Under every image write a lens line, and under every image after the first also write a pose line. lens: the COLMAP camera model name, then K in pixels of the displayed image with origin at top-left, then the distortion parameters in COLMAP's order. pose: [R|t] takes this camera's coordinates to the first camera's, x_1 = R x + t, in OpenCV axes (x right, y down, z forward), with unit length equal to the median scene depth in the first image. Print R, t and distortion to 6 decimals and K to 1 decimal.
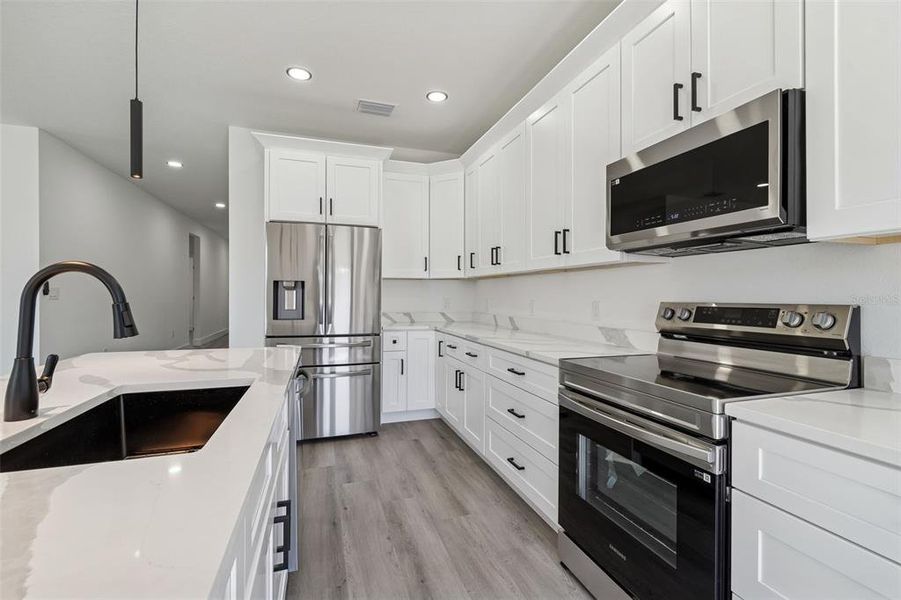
lens RADIAL K [[398.3, 0, 451.1], [0, 398.3, 295.0], [0, 0, 1]] dist [-0.000884, -0.000476]
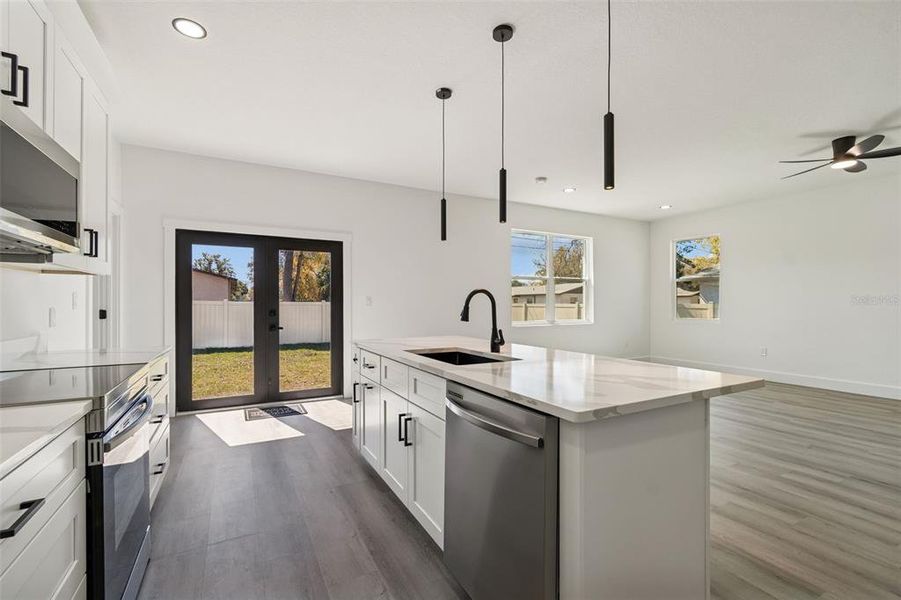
lens RADIAL K [[393.7, 0, 450.2], [0, 393.7, 305.7], [0, 0, 1]] dist [0.000879, 0.000281]
pose [[-0.984656, -0.002406, -0.174490, -0.145967], [-0.003283, 0.999983, 0.004737, 0.002810], [0.174476, 0.005237, -0.984648, 1.386859]]
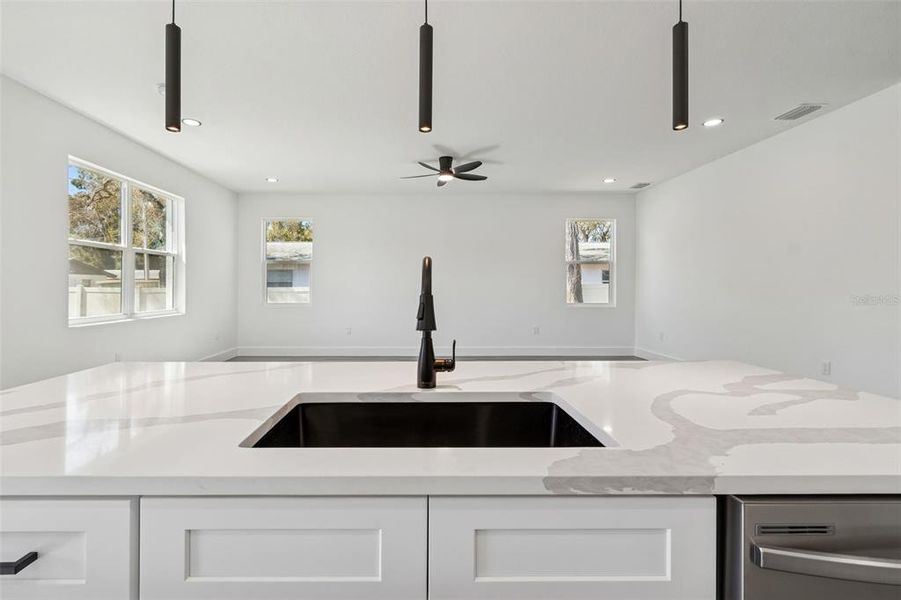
lens RADIAL K [[408.9, 0, 425.8], [0, 408.9, 287.1], [0, 0, 1]] dist [0.001810, 0.000088]
pose [[-0.308928, -0.003086, -0.951080, 0.054609], [-0.002005, 0.999995, -0.002594, 0.000393], [0.951083, 0.001105, -0.308933, 0.572142]]
